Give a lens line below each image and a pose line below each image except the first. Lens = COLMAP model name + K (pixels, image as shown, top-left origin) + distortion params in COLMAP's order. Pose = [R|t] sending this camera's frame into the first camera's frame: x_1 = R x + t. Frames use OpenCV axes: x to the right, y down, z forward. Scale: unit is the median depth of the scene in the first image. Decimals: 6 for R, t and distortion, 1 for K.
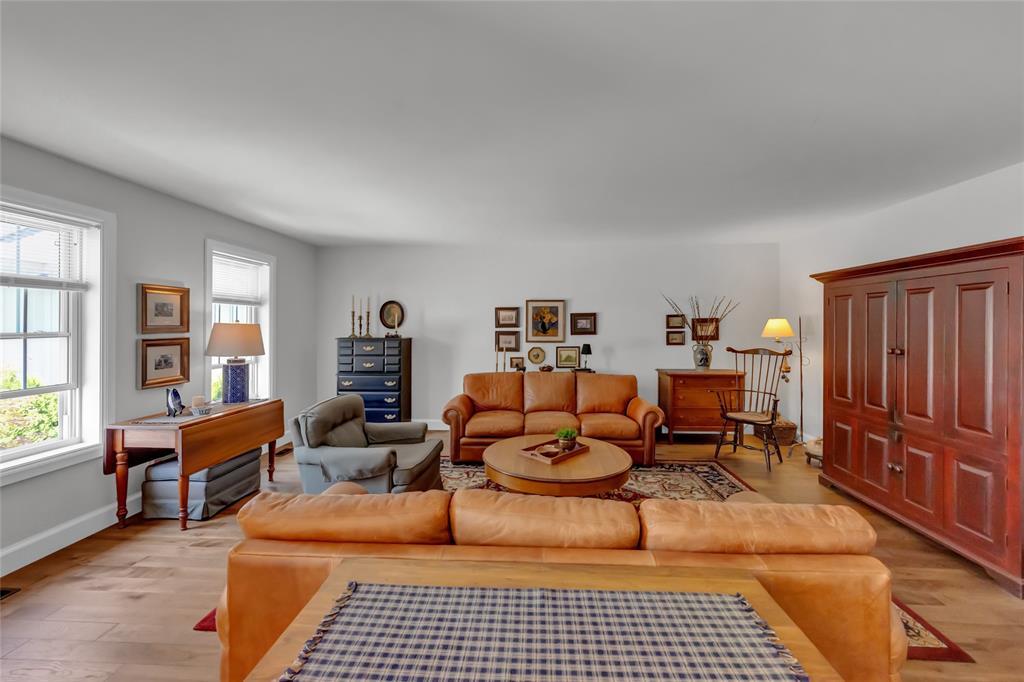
lens RADIAL K [[413.0, 0, 515.6], [0, 413.0, 323.1], [0, 0, 1]] dist [-0.000245, 0.000013]
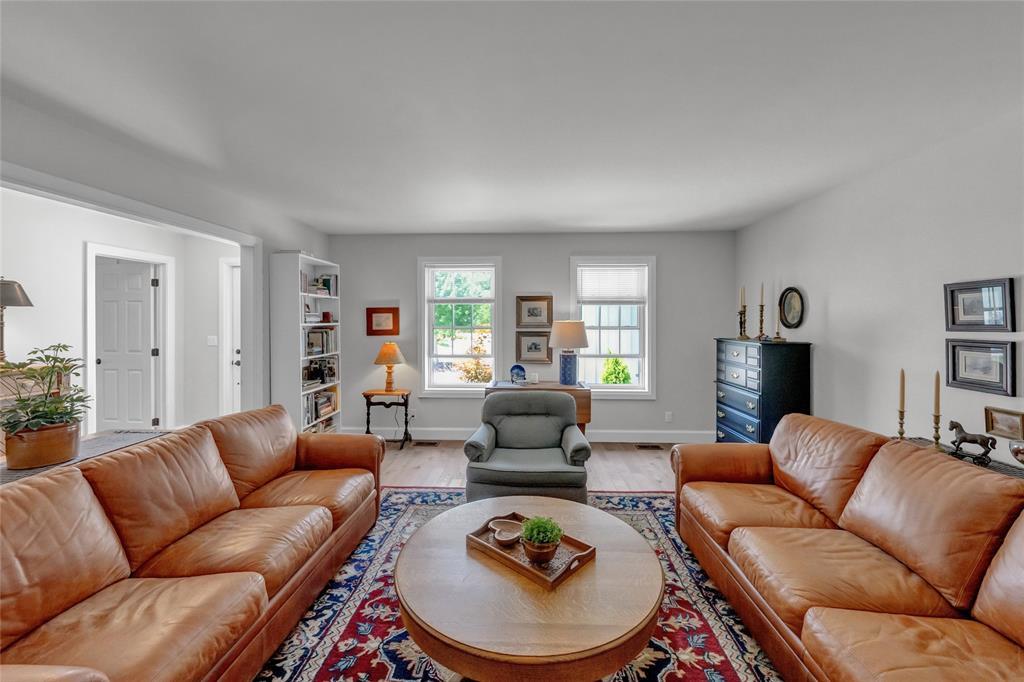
lens RADIAL K [[413.0, 0, 515.6], [0, 413.0, 323.1], [0, 0, 1]] dist [-0.000245, 0.000013]
pose [[0.018823, 0.007511, -0.999795, 0.393861], [0.003587, 0.999965, 0.007580, -0.002333], [0.999816, -0.003728, 0.018795, 0.566464]]
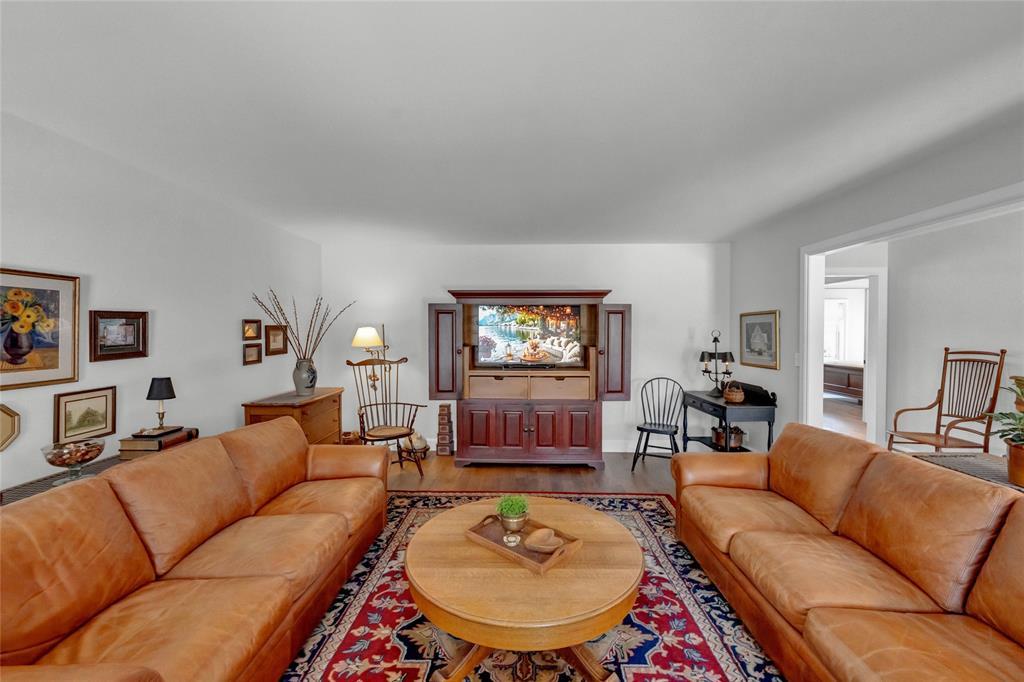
lens RADIAL K [[414.9, 0, 515.5], [0, 414.9, 331.8], [0, 0, 1]] dist [0.001189, -0.000133]
pose [[-0.033715, -0.006802, 0.999408, -0.317051], [-0.004072, 0.999969, 0.006668, -0.006612], [-0.999423, -0.003845, -0.033742, 0.603242]]
